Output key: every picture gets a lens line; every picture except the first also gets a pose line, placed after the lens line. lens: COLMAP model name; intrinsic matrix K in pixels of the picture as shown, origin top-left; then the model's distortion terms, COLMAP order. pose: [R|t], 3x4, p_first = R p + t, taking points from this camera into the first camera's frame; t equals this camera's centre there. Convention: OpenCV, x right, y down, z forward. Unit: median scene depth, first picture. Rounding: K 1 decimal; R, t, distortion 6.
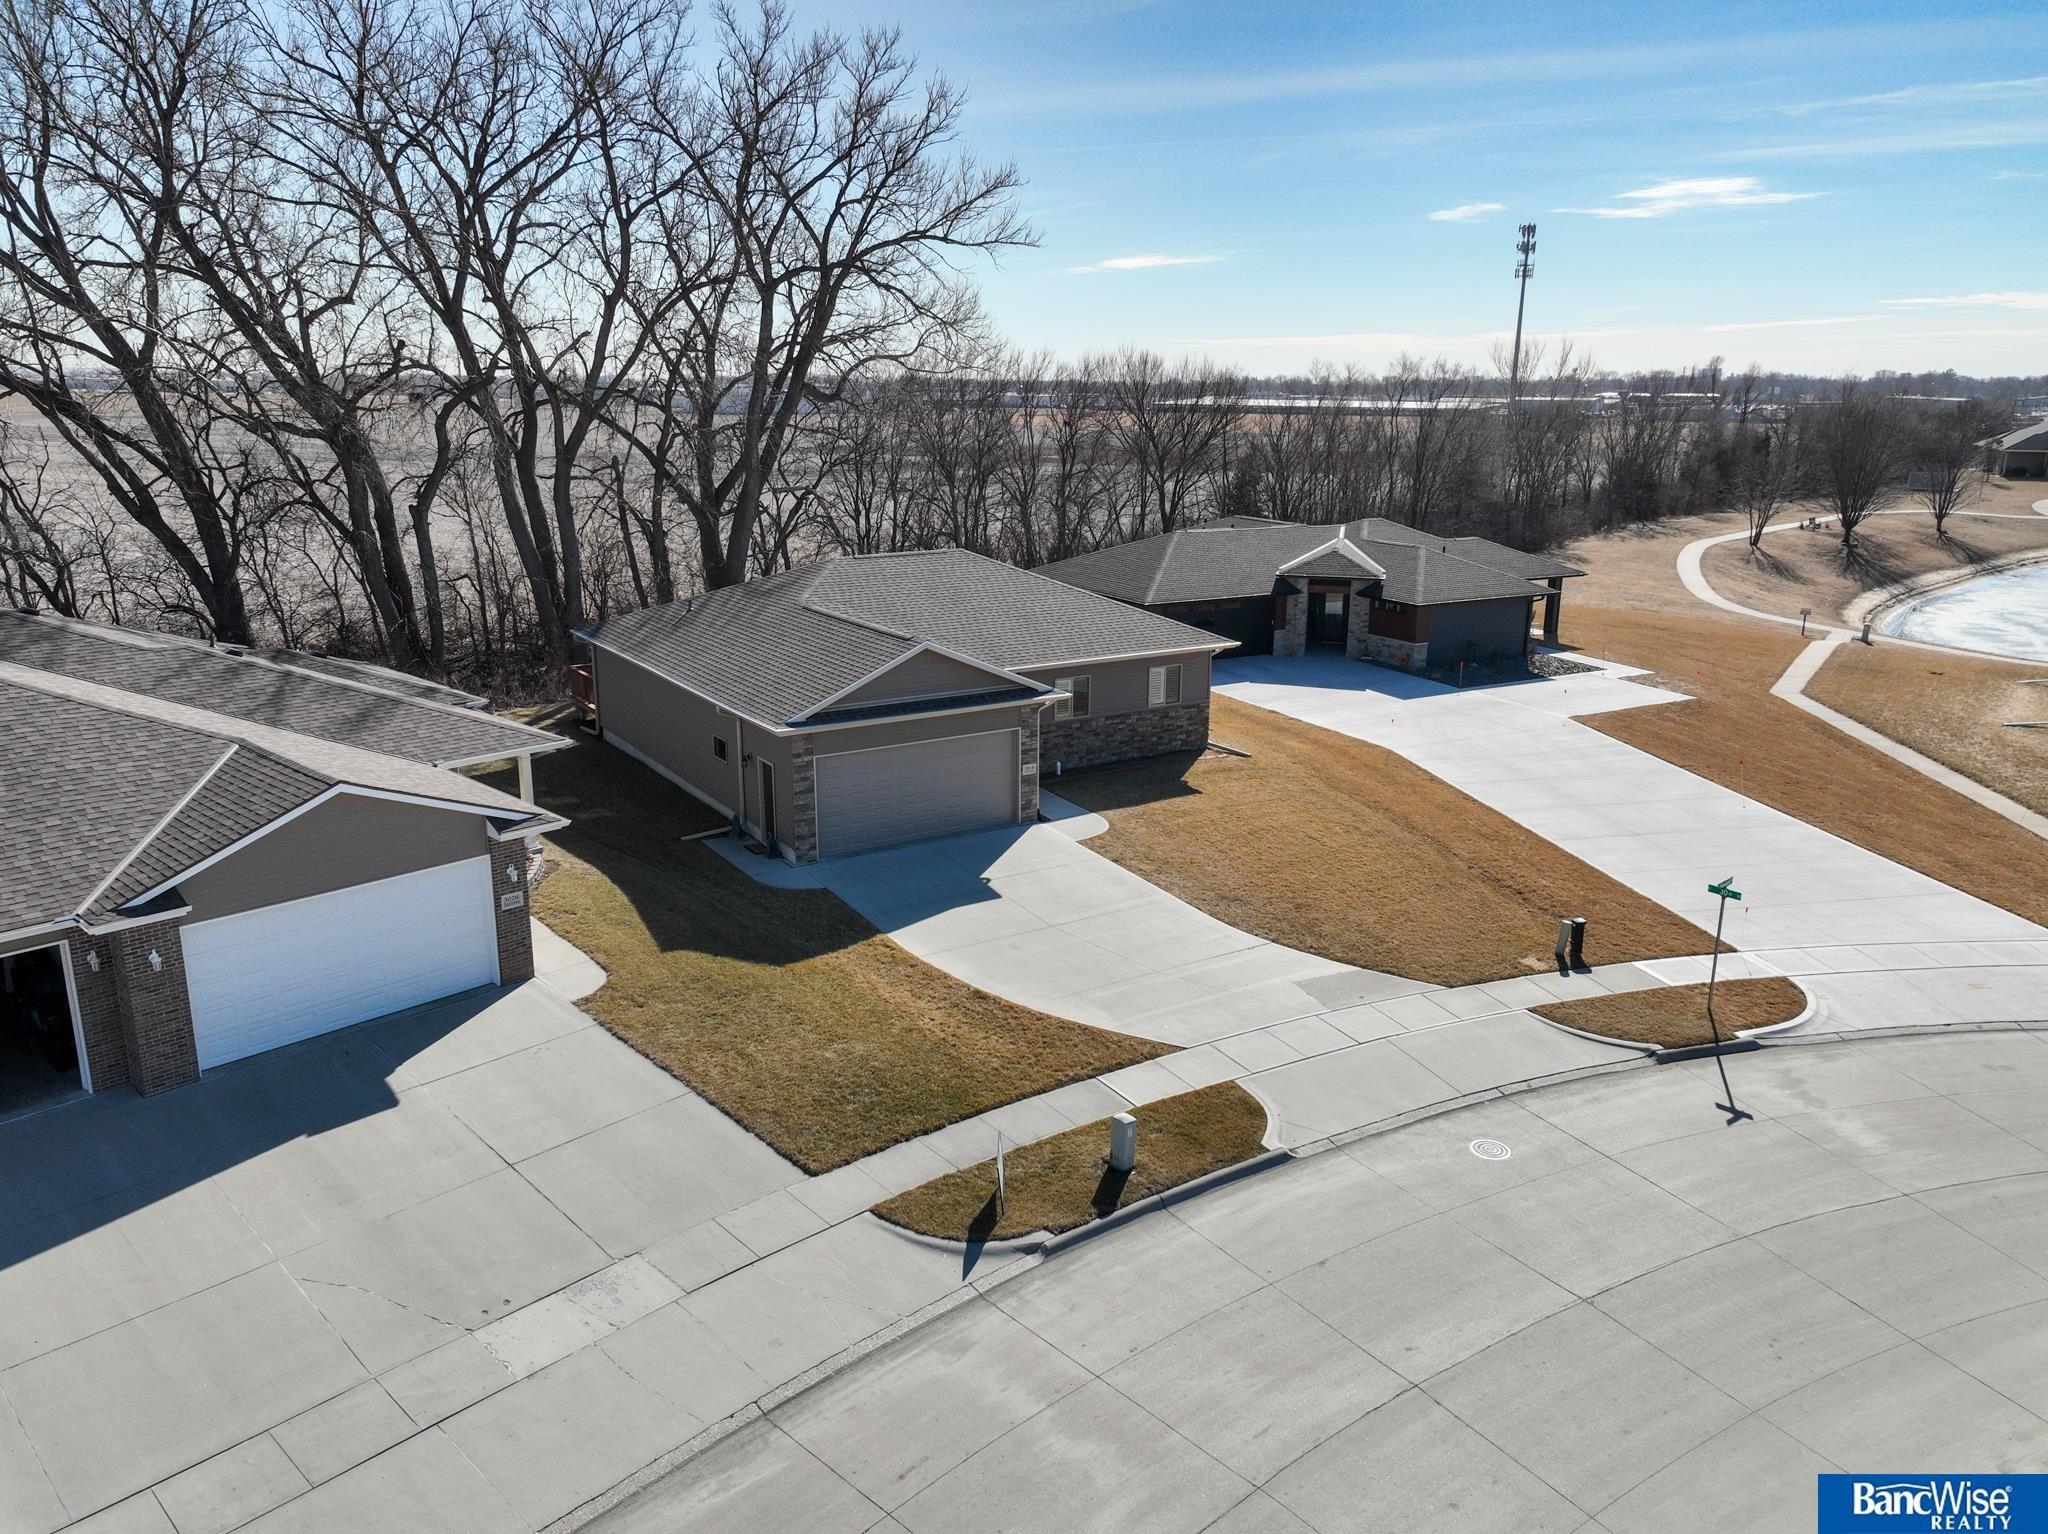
lens RADIAL K [[1436.2, 0, 1024.0], [0, 1436.2, 767.0], [0, 0, 1]] dist [0.008020, 0.006344]
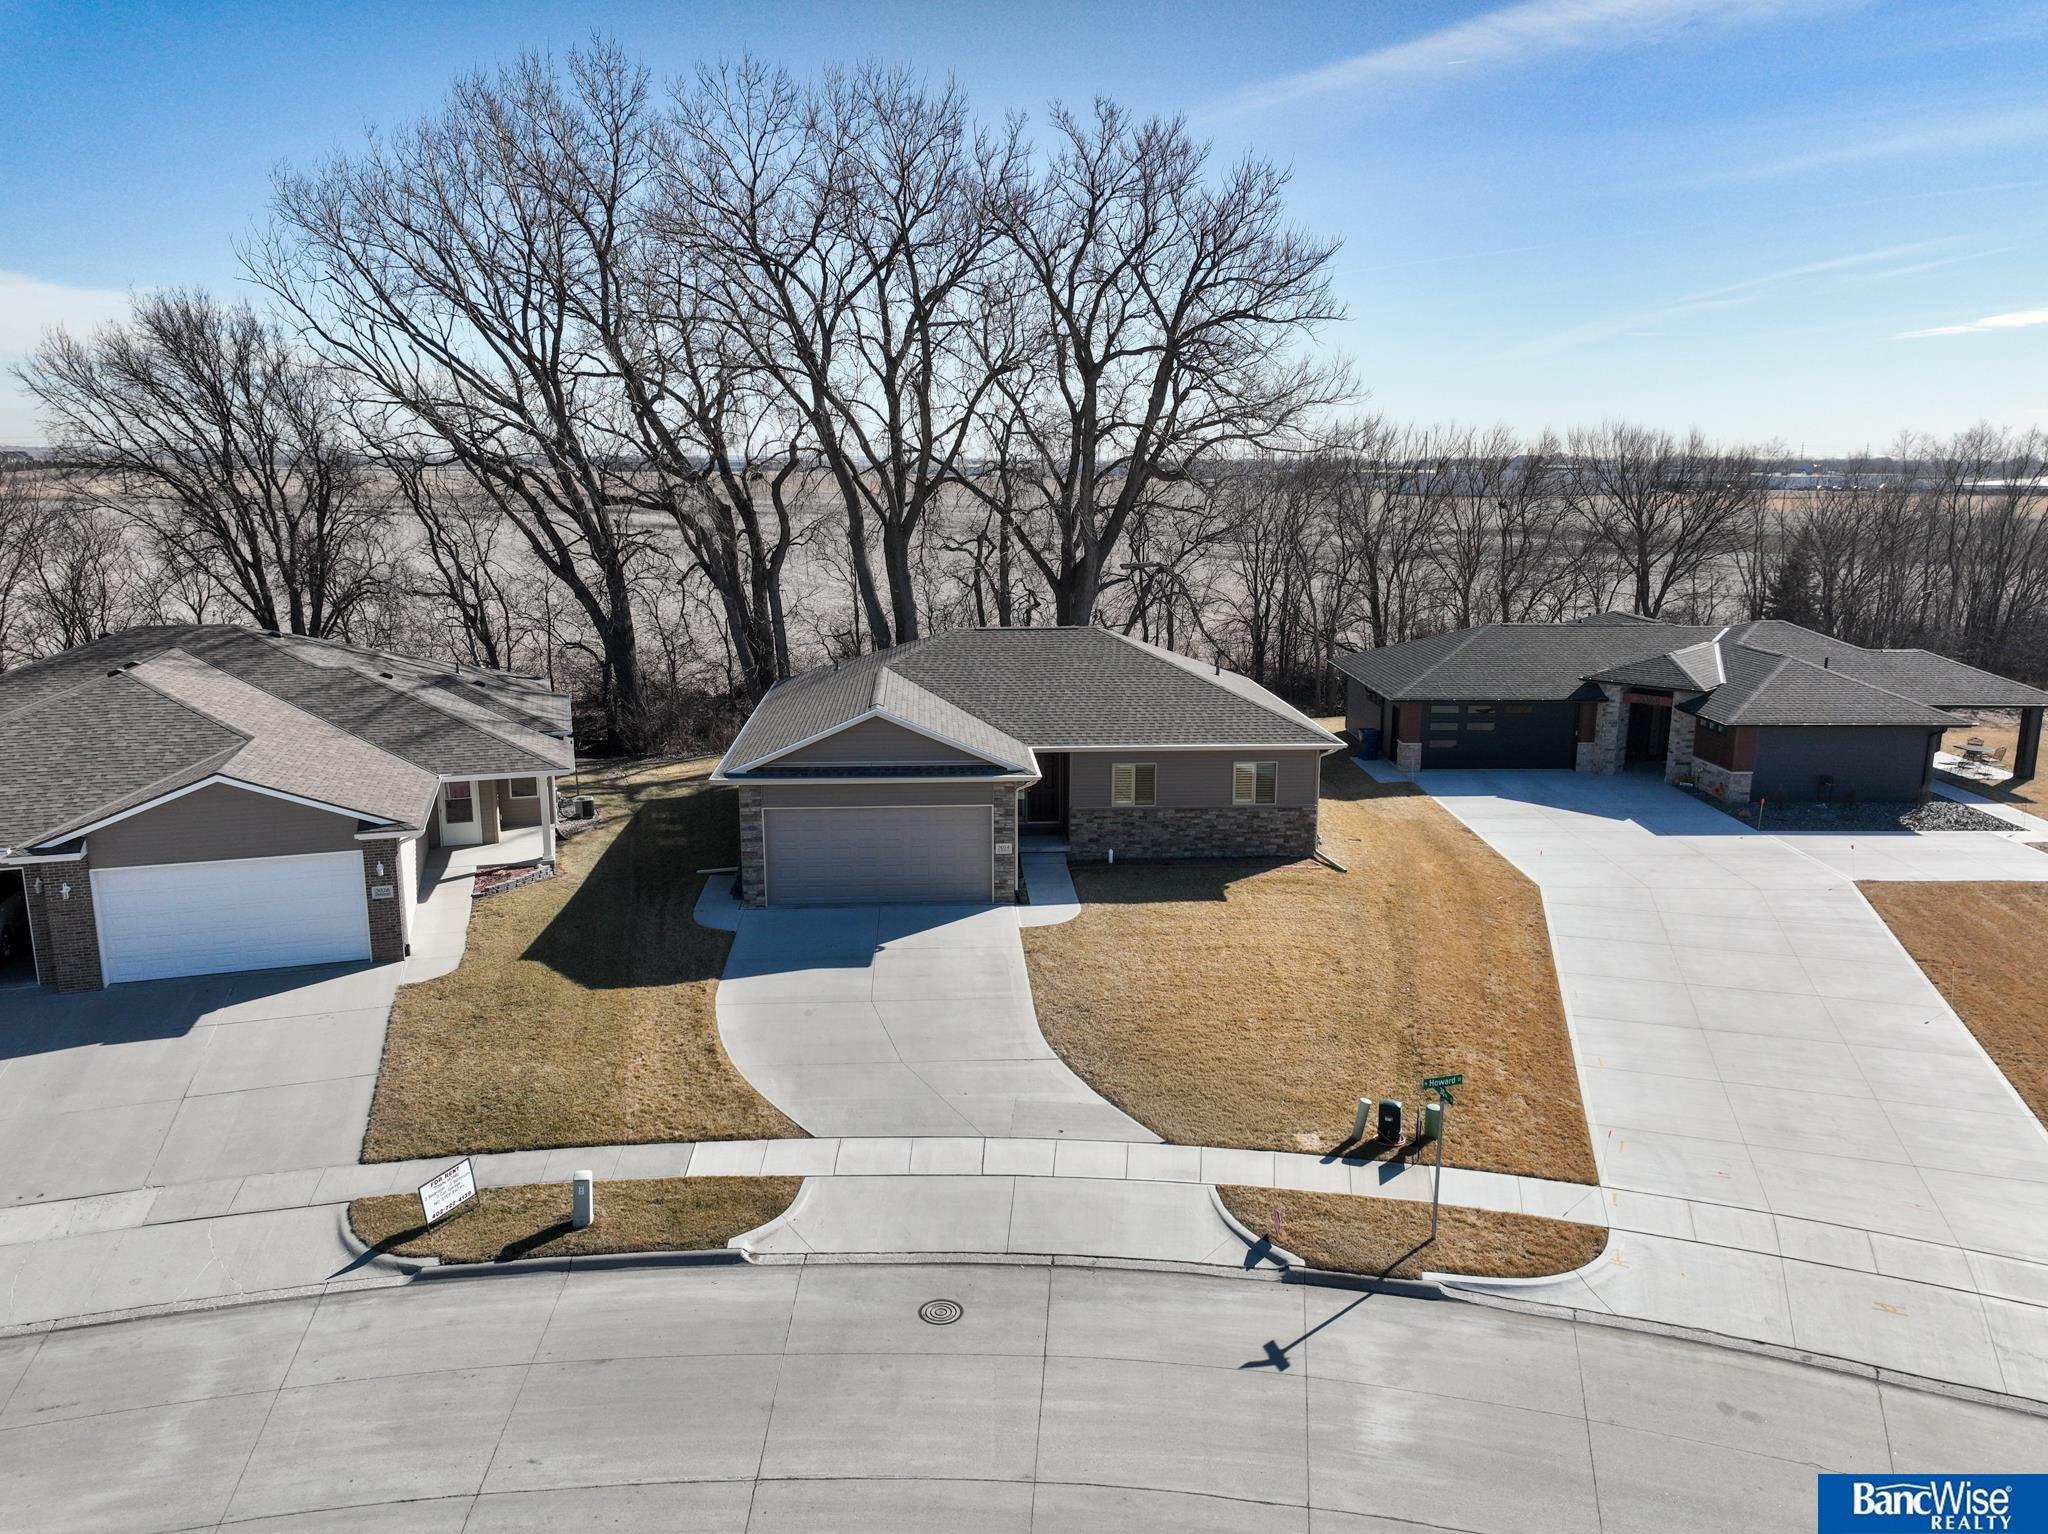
lens RADIAL K [[1436.2, 0, 1024.0], [0, 1436.2, 767.0], [0, 0, 1]] dist [0.008020, 0.006344]
pose [[0.878192, 0.094237, -0.468932, 0.538540], [-0.119730, 0.992497, -0.024772, -0.035541], [0.463080, 0.077900, 0.882887, 0.157662]]
